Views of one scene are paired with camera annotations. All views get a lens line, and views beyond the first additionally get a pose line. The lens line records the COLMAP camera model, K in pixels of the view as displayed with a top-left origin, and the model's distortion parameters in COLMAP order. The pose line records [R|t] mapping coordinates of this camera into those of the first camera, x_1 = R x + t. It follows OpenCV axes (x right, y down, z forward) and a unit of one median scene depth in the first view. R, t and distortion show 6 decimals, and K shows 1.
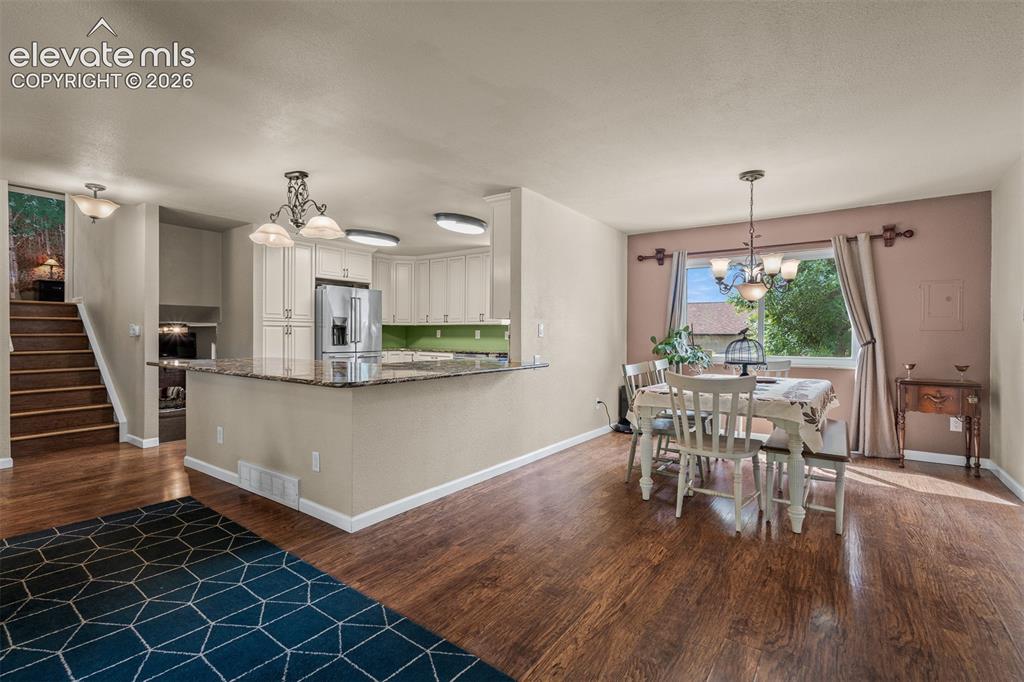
lens RADIAL K [[481.5, 0, 509.4], [0, 481.5, 337.6], [0, 0, 1]] dist [-0.003122, 0.000009]
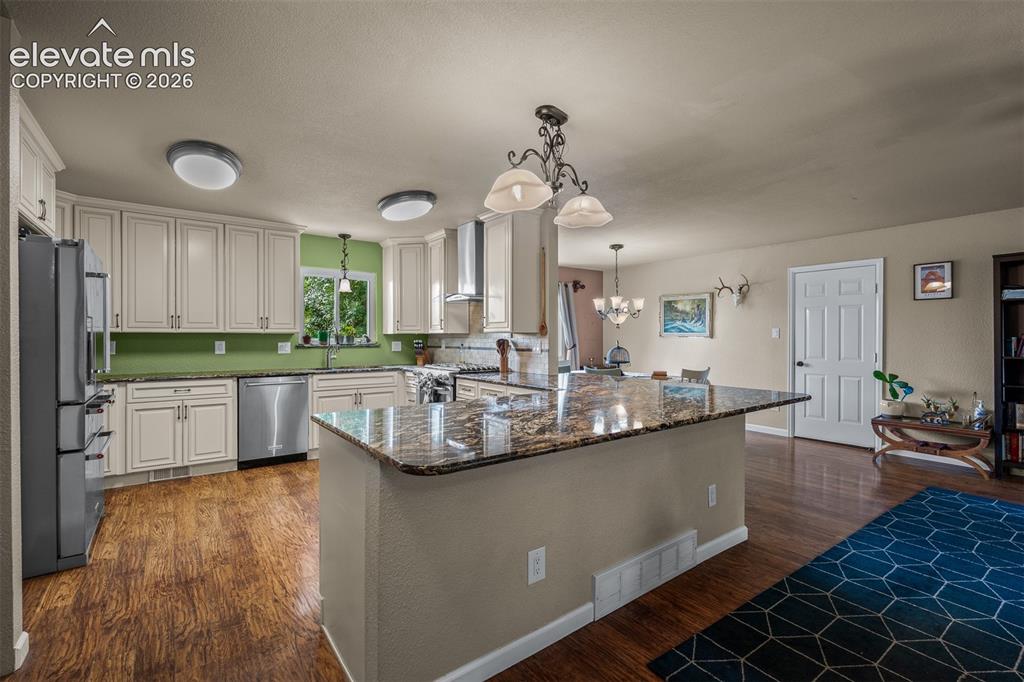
lens RADIAL K [[454.6, 0, 512.0], [0, 454.6, 341.0], [0, 0, 1]] dist [0.000751, 0.000118]
pose [[0.288756, -0.014885, 0.957287, -0.952771], [0.006583, 0.999886, 0.013562, -0.036562], [-0.957380, 0.002386, 0.288821, 0.793224]]
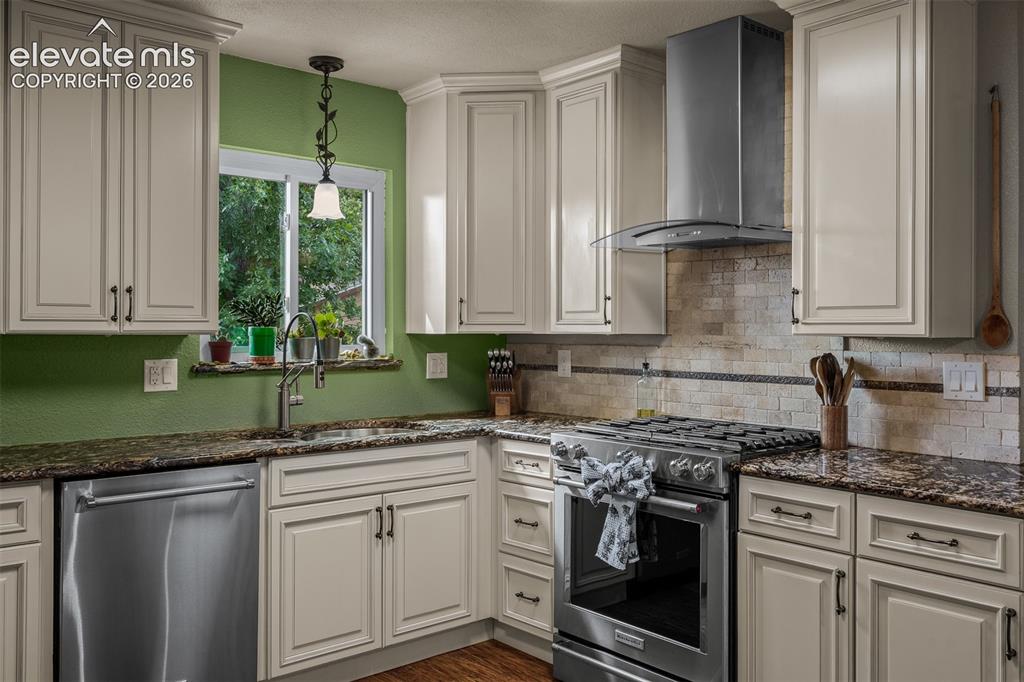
lens RADIAL K [[860.5, 0, 513.5], [0, 860.5, 327.2], [0, 0, 1]] dist [0.008562, 0.003545]
pose [[0.220513, -0.004218, 0.975375, -0.684608], [0.002889, 0.999989, 0.003671, -0.051838], [-0.975380, 0.002008, 0.220523, 1.216423]]
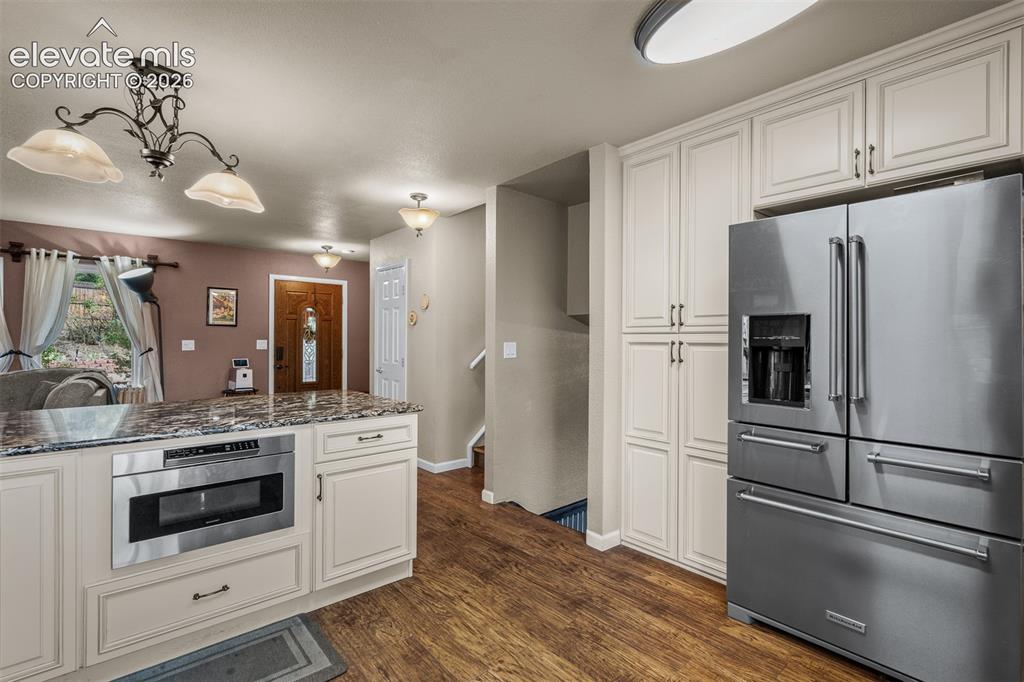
lens RADIAL K [[469.3, 0, 512.0], [0, 469.3, 341.0], [0, 0, 1]] dist [-0.000026, -0.000076]
pose [[-0.221878, -0.004346, -0.975065, -0.016887], [-0.011244, 0.999935, -0.001898, -0.033931], [0.975010, 0.010542, -0.221913, 1.368185]]
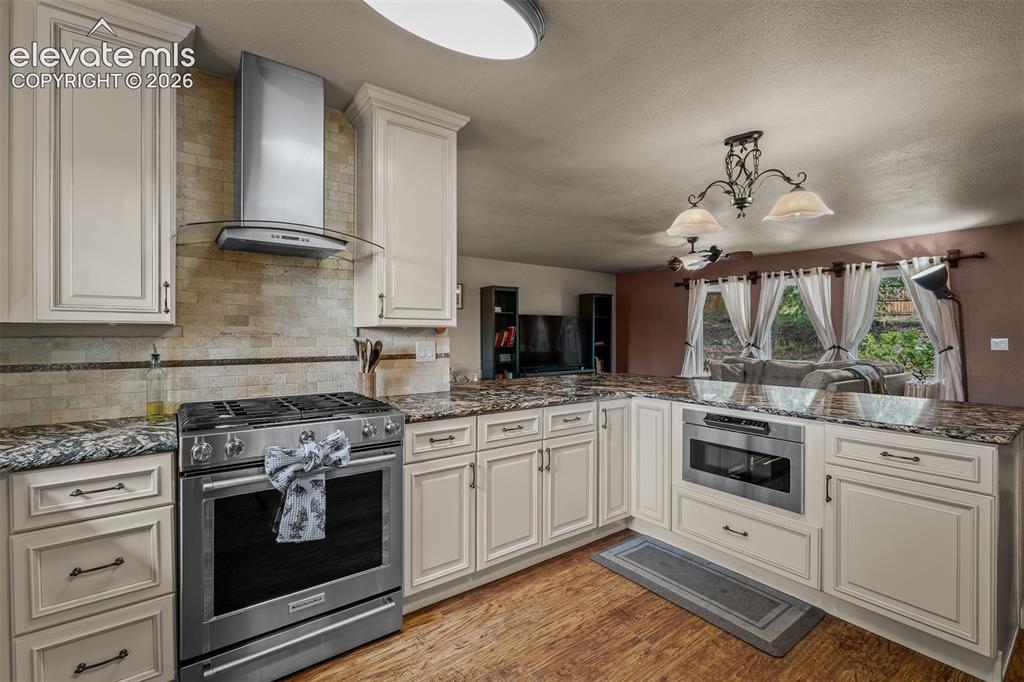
lens RADIAL K [[454.1, 0, 508.7], [0, 454.1, 337.4], [0, 0, 1]] dist [-0.000777, -0.000135]
pose [[-0.956108, -0.010604, 0.292822, -0.276374], [-0.006912, 0.999883, 0.013641, -0.037325], [-0.292932, 0.011018, -0.956070, 1.602054]]
